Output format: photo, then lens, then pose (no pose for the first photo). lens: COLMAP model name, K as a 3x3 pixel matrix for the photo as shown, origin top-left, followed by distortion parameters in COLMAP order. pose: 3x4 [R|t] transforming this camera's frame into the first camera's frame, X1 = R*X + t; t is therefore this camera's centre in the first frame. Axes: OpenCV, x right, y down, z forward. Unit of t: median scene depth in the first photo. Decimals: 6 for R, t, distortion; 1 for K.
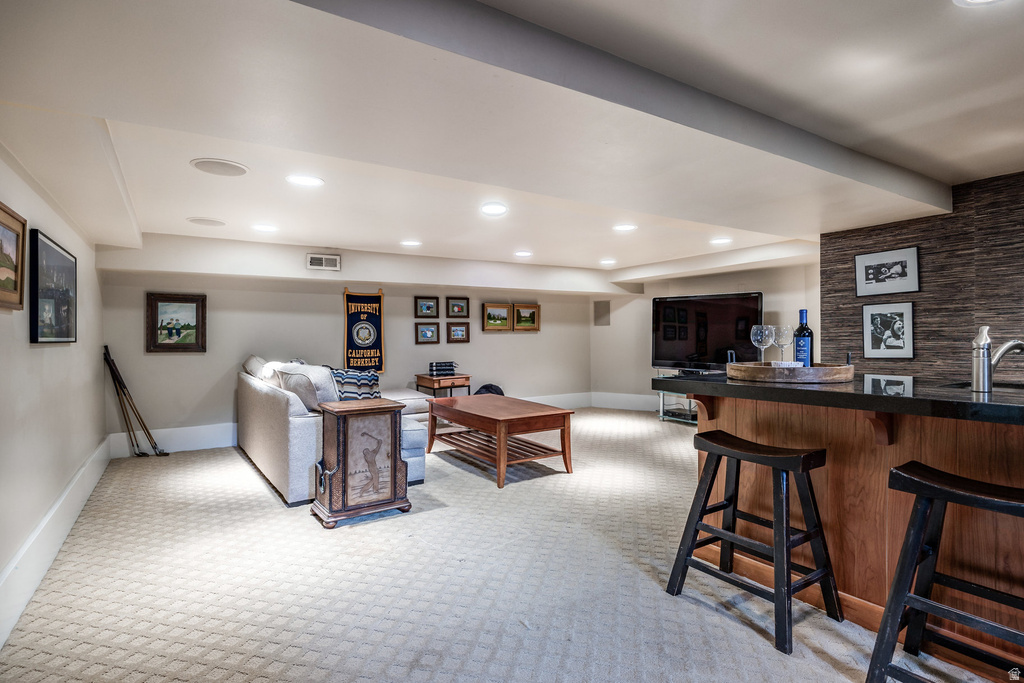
lens RADIAL K [[520.4, 0, 512.0], [0, 520.4, 341.5], [0, 0, 1]] dist [-0.004118, -0.000849]
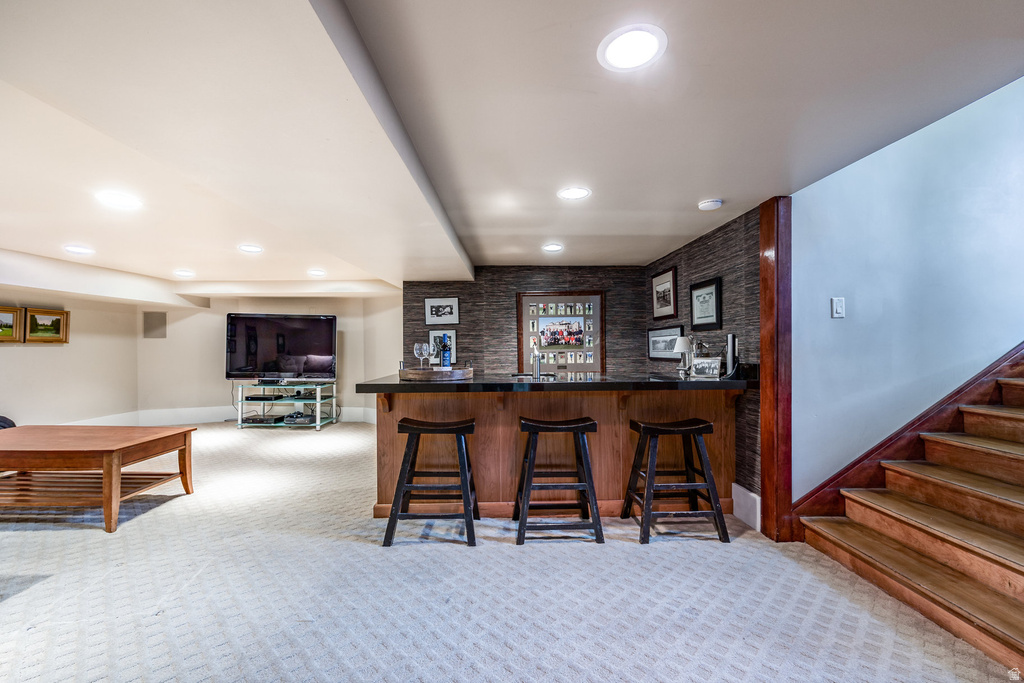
lens RADIAL K [[428.9, 0, 510.9], [0, 428.9, 350.7], [0, 0, 1]] dist [-0.001496, -0.000090]
pose [[0.526865, -0.001526, 0.849948, -0.300115], [0.006952, 0.999973, -0.002515, -0.003277], [-0.849921, 0.007233, 0.526861, 0.104231]]
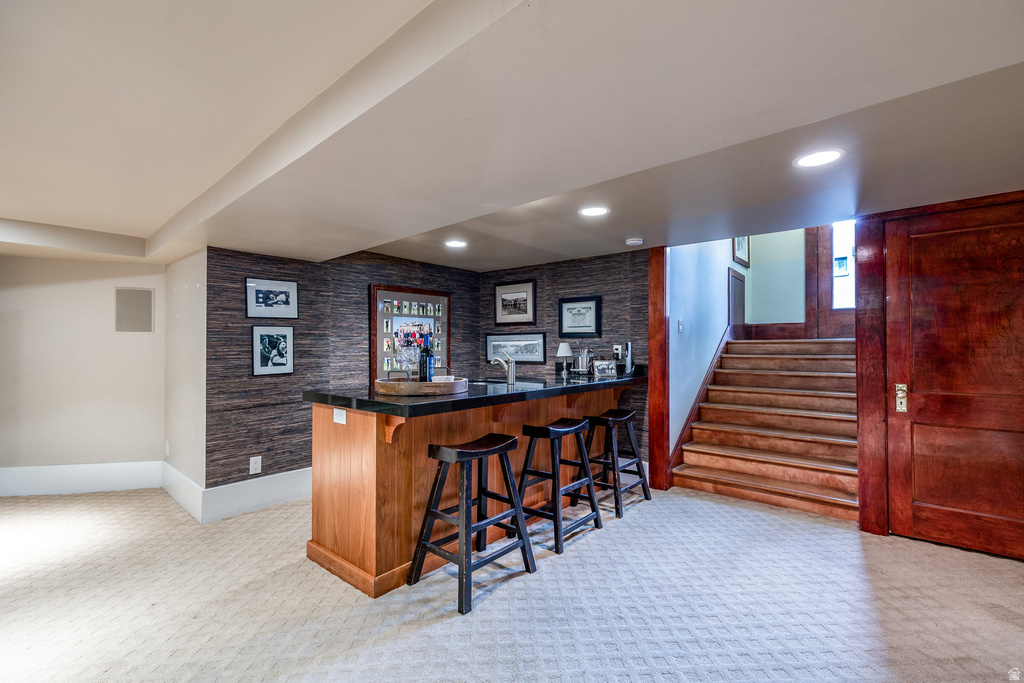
lens RADIAL K [[449.1, 0, 527.7], [0, 449.1, 347.6], [0, 0, 1]] dist [0.002180, 0.000184]
pose [[-0.300280, 0.008692, 0.953811, -0.372671], [0.008098, 0.999946, -0.006563, -0.014668], [-0.953817, 0.005753, -0.300335, 0.740093]]
